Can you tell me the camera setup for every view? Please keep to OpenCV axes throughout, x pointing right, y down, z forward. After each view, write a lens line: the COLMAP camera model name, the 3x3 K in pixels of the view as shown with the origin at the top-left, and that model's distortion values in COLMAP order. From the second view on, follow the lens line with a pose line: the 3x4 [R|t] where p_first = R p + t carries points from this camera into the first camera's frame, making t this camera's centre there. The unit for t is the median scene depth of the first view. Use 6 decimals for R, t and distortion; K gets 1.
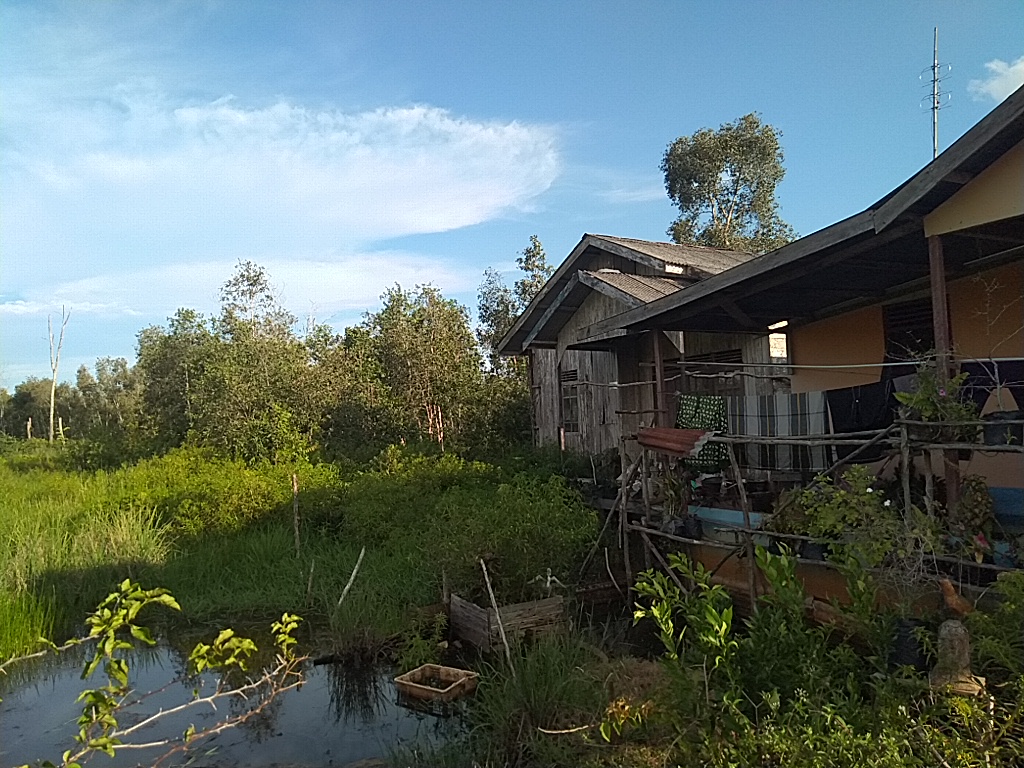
lens RADIAL K [[843.6, 0, 512.0], [0, 843.6, 384.0], [0, 0, 1]] dist [0.047798, -0.010182]
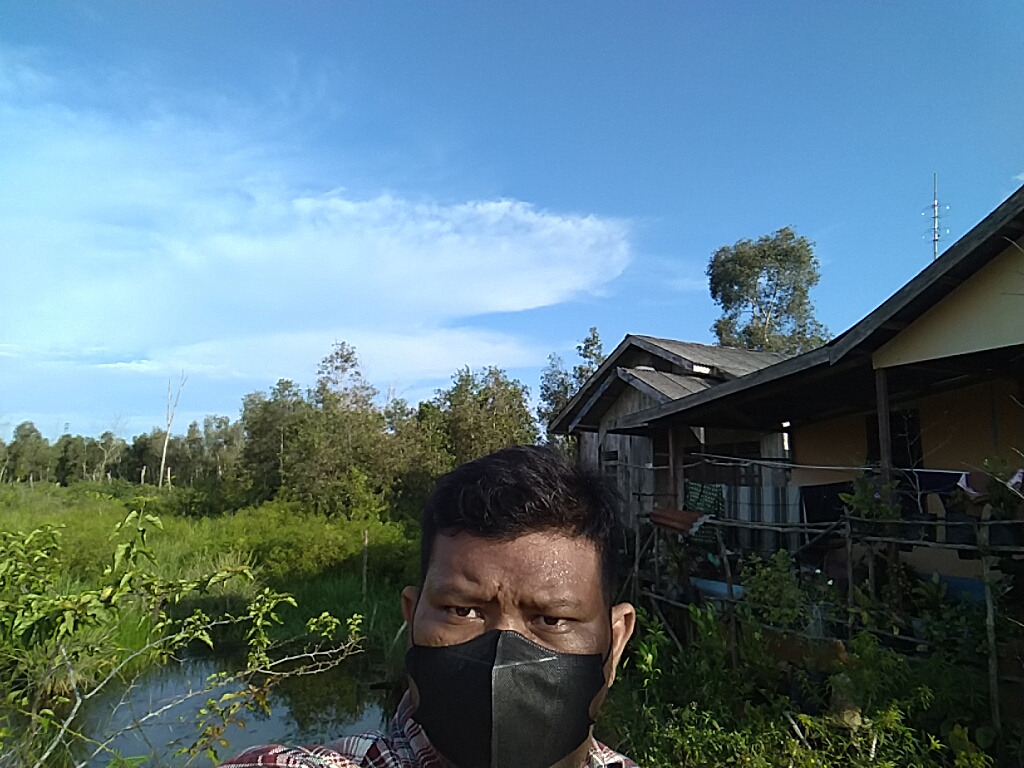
lens RADIAL K [[643.0, 0, 512.0], [0, 643.0, 384.0], [0, 0, 1]] dist [0.034043, -0.042354]
pose [[0.998009, 0.048148, -0.040741, -0.035948], [-0.053106, 0.989962, -0.130977, 0.016263], [0.034025, 0.132880, 0.990548, 0.122476]]
